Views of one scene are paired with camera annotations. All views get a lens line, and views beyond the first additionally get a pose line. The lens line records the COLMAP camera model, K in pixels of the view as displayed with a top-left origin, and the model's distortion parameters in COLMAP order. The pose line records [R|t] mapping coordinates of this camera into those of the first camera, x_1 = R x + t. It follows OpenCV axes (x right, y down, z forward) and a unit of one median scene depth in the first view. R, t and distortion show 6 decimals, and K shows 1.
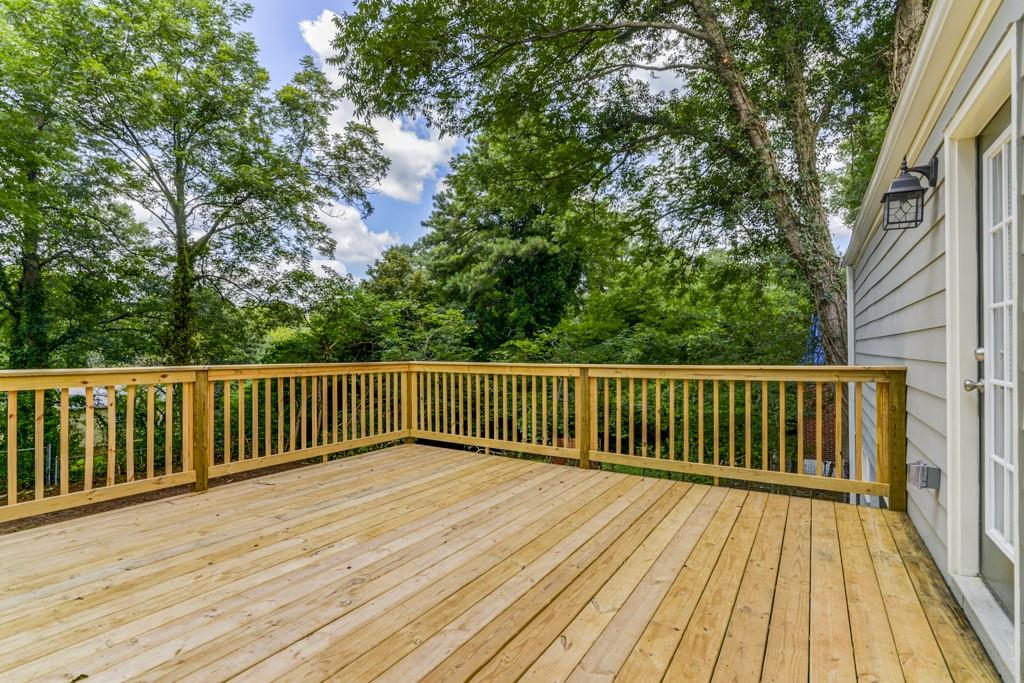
lens RADIAL K [[458.2, 0, 508.8], [0, 458.2, 348.0], [0, 0, 1]] dist [0.018178, 0.000180]
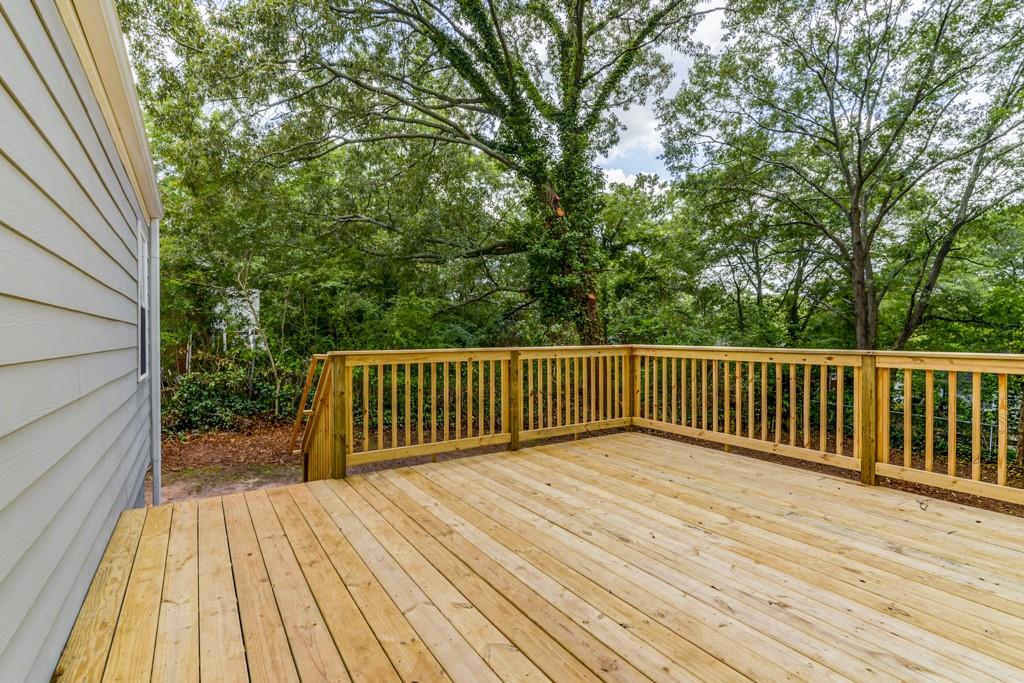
lens RADIAL K [[487.5, 0, 509.4], [0, 487.5, 340.9], [0, 0, 1]] dist [-0.000637, 0.000038]
pose [[-0.404888, 0.007530, -0.914335, 0.682853], [0.008798, 0.999952, 0.004339, 0.012052], [0.914324, -0.006287, -0.404935, 0.962903]]
